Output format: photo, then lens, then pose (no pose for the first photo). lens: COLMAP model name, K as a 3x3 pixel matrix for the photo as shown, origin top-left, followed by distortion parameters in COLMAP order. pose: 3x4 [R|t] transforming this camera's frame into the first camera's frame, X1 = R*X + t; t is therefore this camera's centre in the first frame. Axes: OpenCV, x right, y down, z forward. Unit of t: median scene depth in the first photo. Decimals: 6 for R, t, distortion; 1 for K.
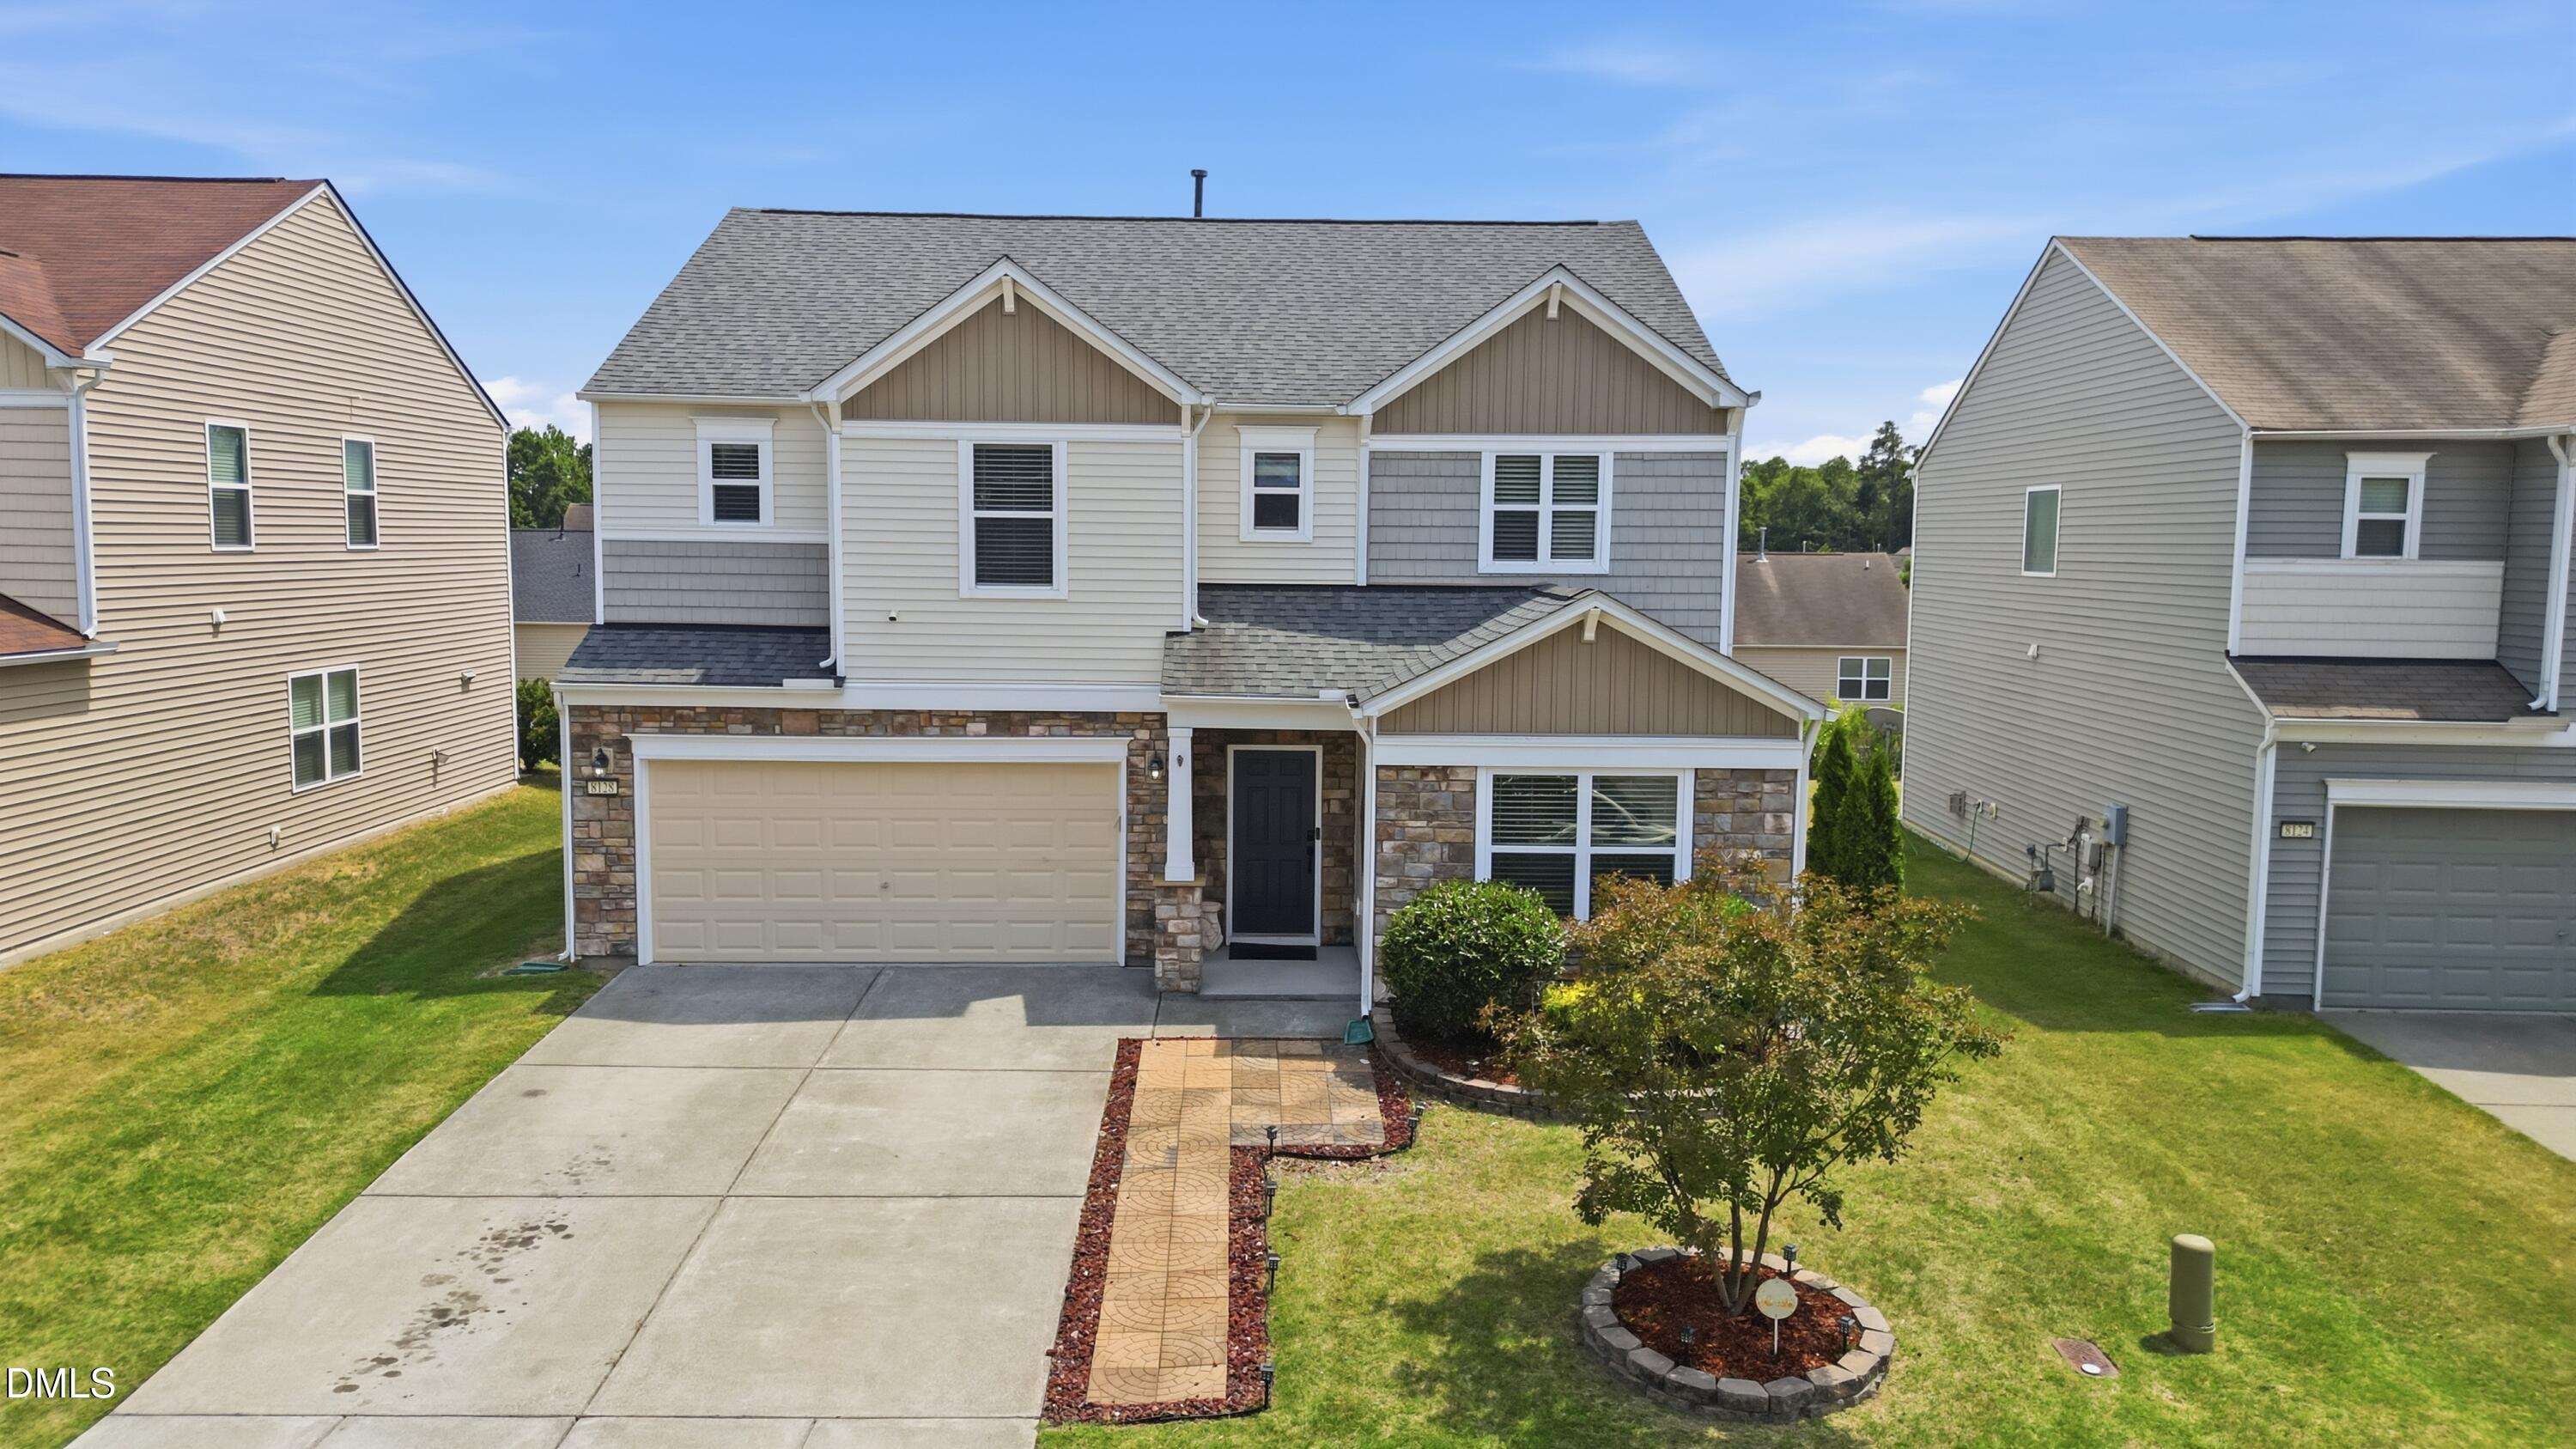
lens RADIAL K [[1815.4, 0, 1292.3], [0, 1815.4, 734.8], [0, 0, 1]] dist [0.057093, -0.053872]
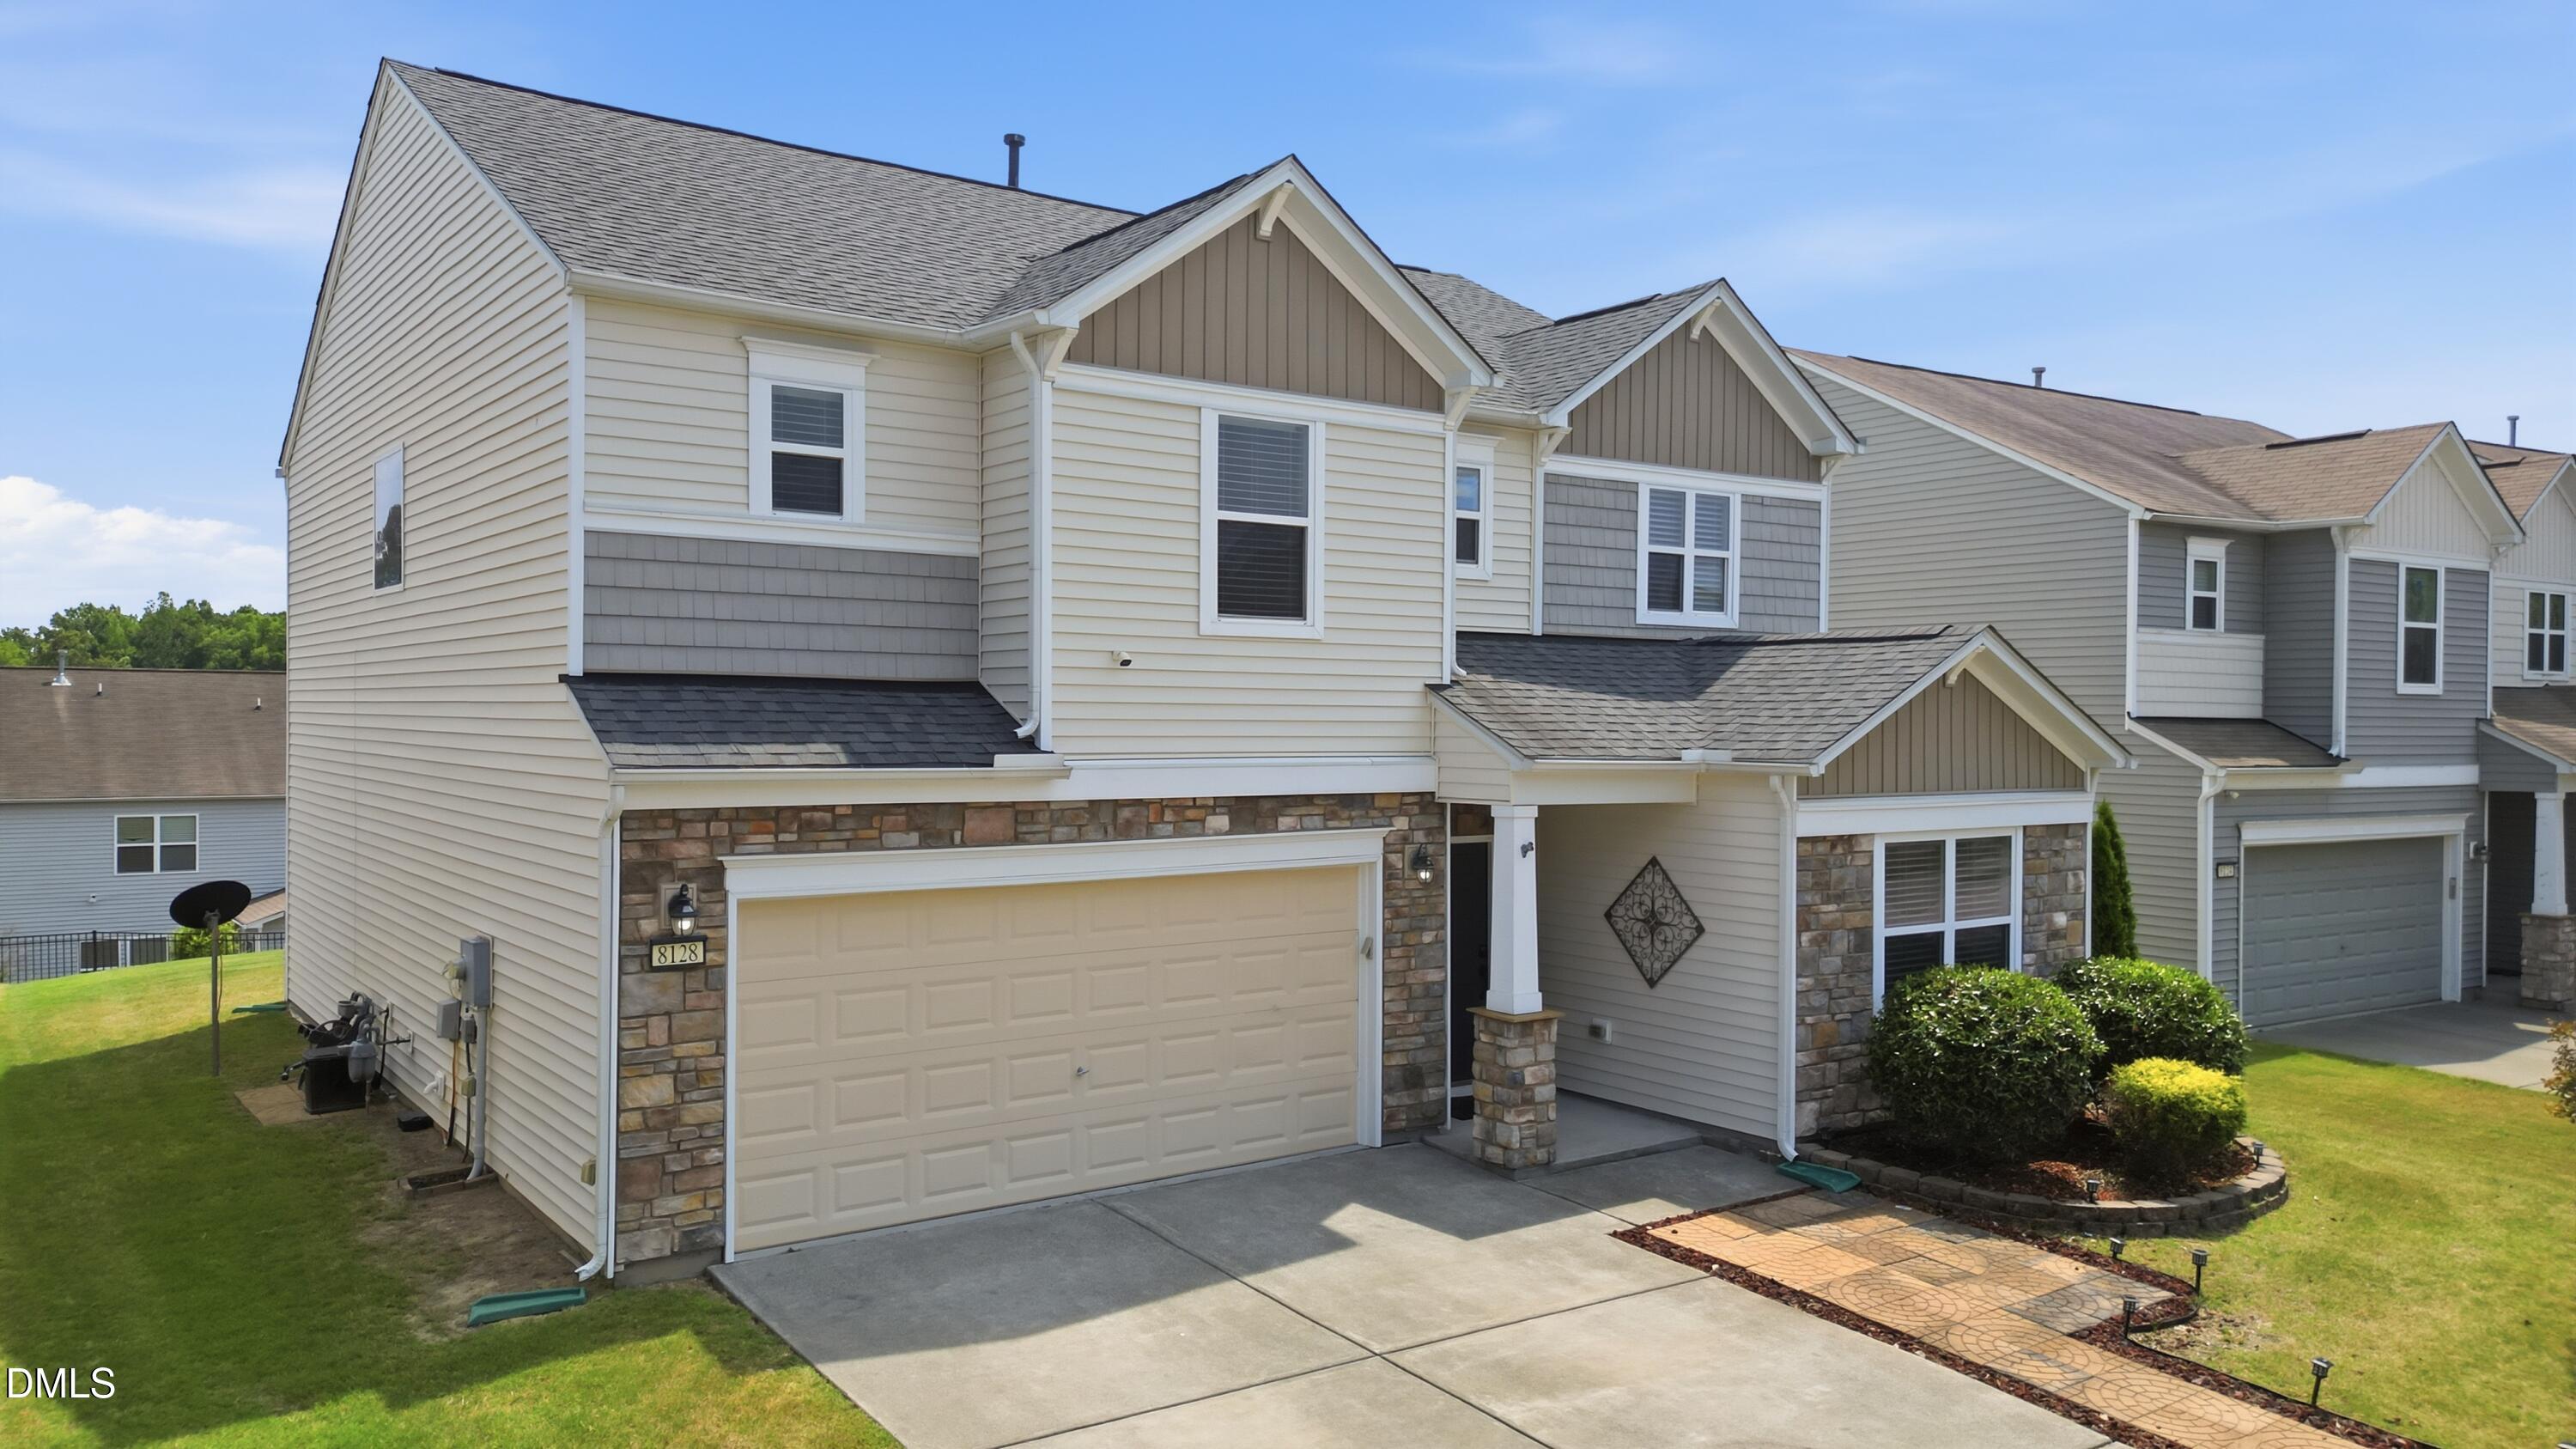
lens RADIAL K [[1815.4, 0, 1277.5], [0, 1815.4, 737.1], [0, 0, 1]] dist [0.057093, -0.053872]
pose [[0.819129, -0.011506, 0.573494, -0.550578], [0.062195, 0.995686, -0.068857, 0.012515], [-0.570228, 0.092071, 0.816311, 0.423683]]
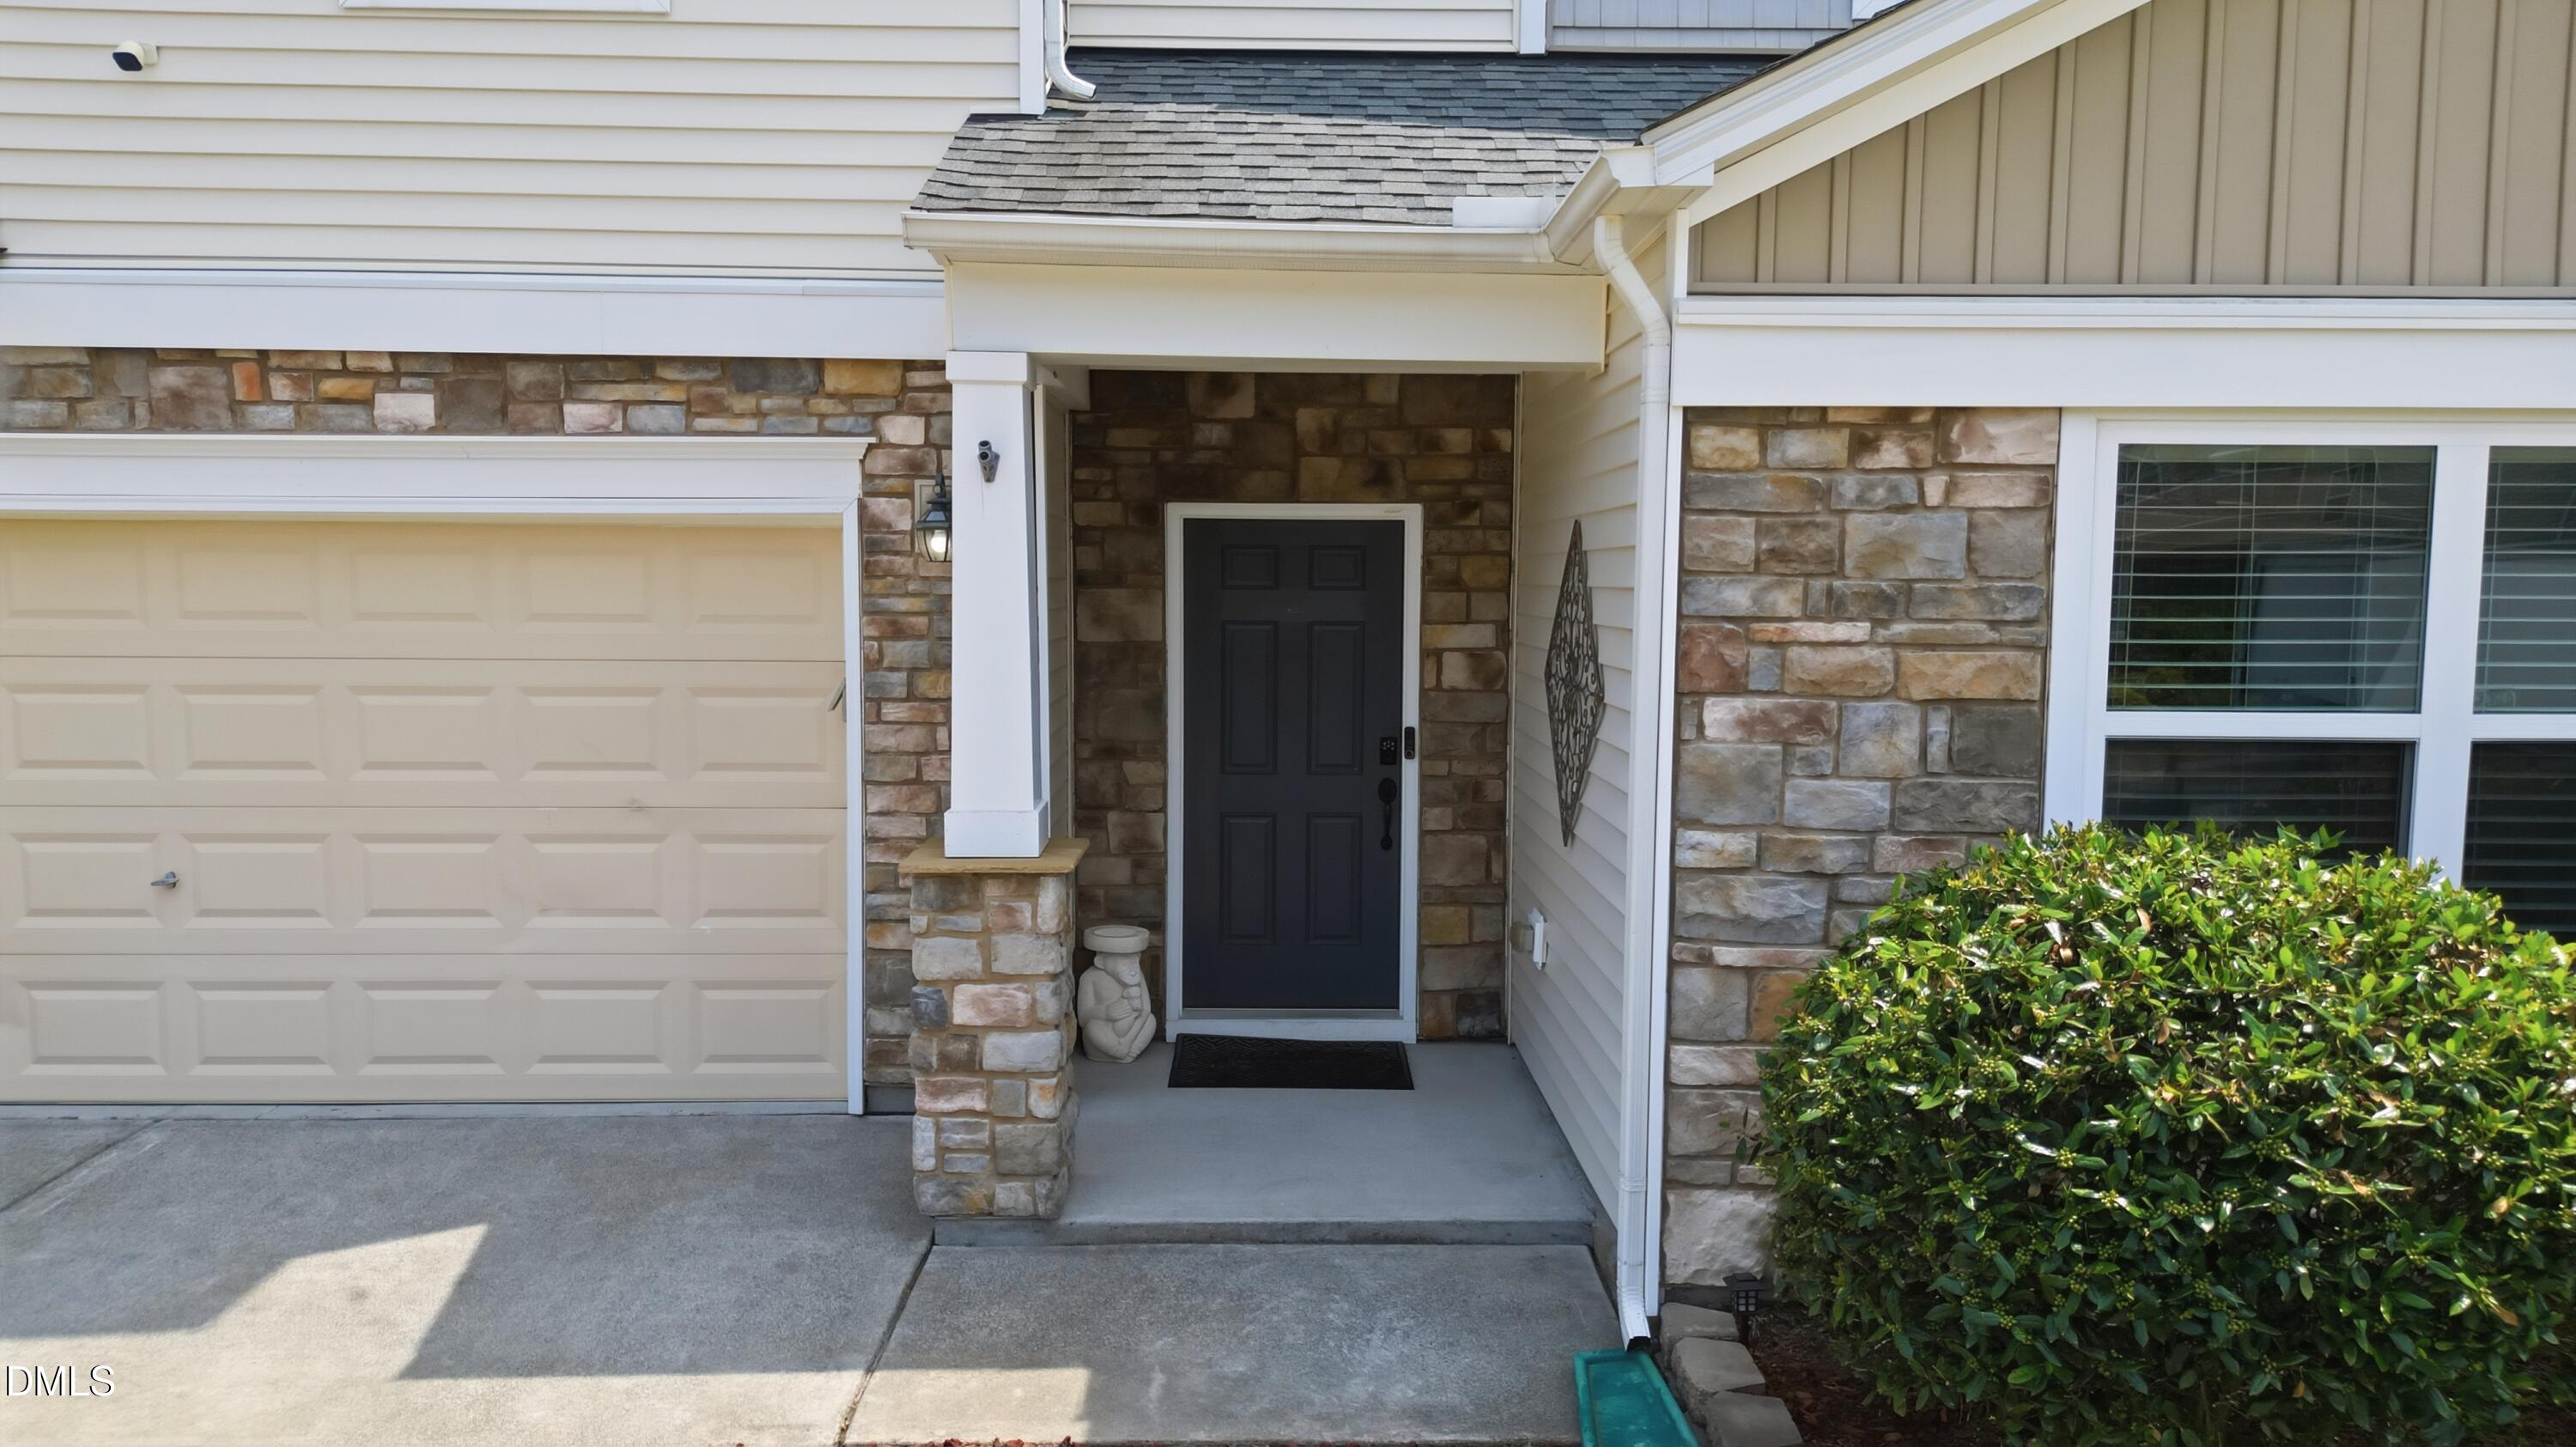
lens RADIAL K [[1815.2, 0, 1288.0], [0, 1815.2, 749.5], [0, 0, 1]] dist [0.057093, -0.053872]
pose [[0.999992, -0.002833, -0.002946, -0.010401], [0.002805, 0.999950, -0.009569, 0.062877], [0.002973, 0.009561, 0.999950, 0.664808]]
